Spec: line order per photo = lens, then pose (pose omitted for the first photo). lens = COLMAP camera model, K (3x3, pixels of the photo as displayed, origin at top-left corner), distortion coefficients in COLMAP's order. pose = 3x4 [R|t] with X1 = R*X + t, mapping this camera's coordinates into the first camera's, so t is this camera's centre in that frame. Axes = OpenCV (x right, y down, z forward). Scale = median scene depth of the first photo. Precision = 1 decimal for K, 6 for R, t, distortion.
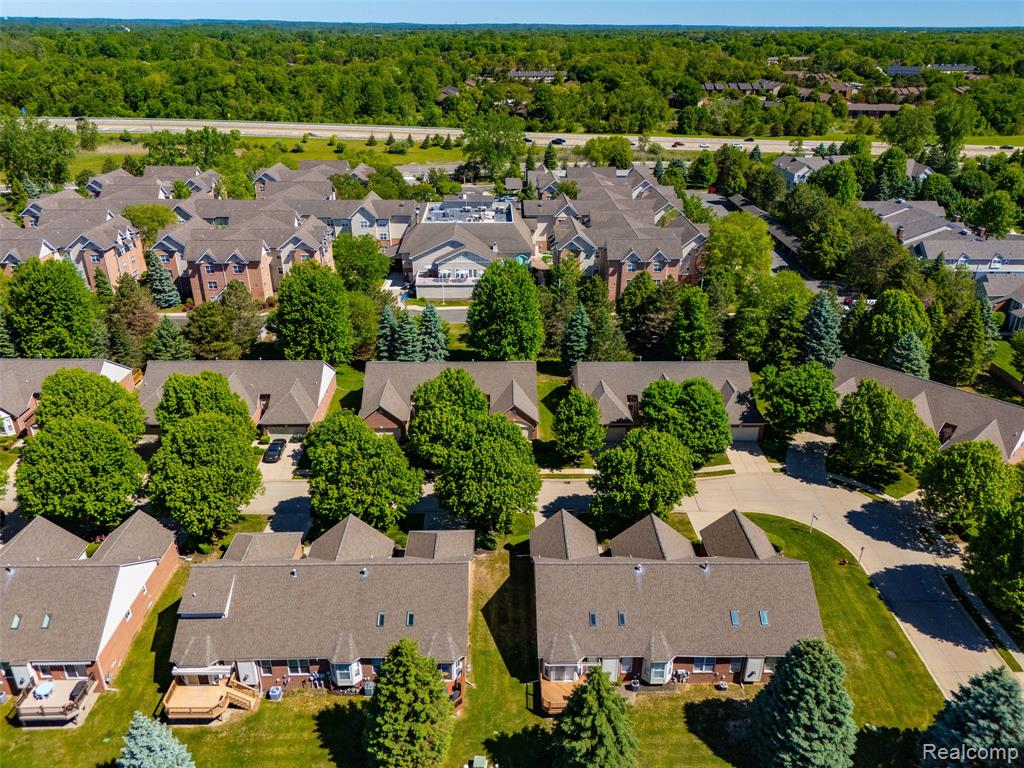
lens RADIAL K [[764.2, 0, 512.0], [0, 764.2, 384.0], [0, 0, 1]] dist [0.031659, -0.006658]
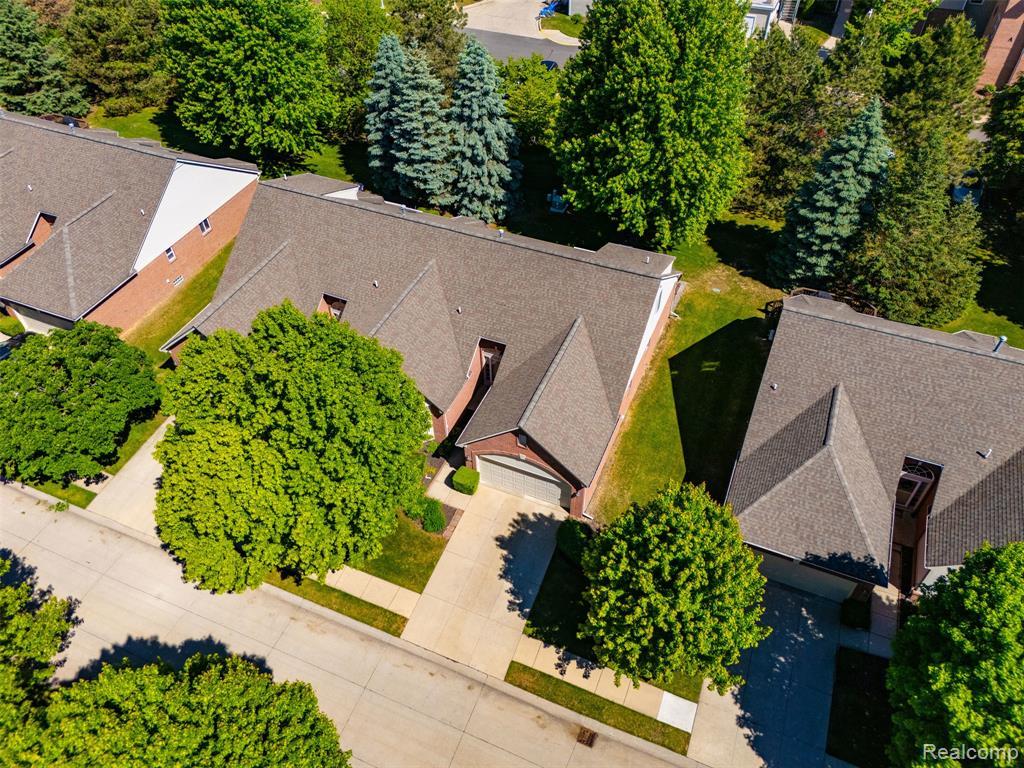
lens RADIAL K [[764.2, 0, 512.0], [0, 764.2, 384.0], [0, 0, 1]] dist [0.031659, -0.006658]
pose [[0.915027, 0.274816, -0.295299, 0.077520], [-0.155089, 0.915438, 0.371377, -0.093171], [0.372388, -0.294022, 0.880271, 0.594657]]
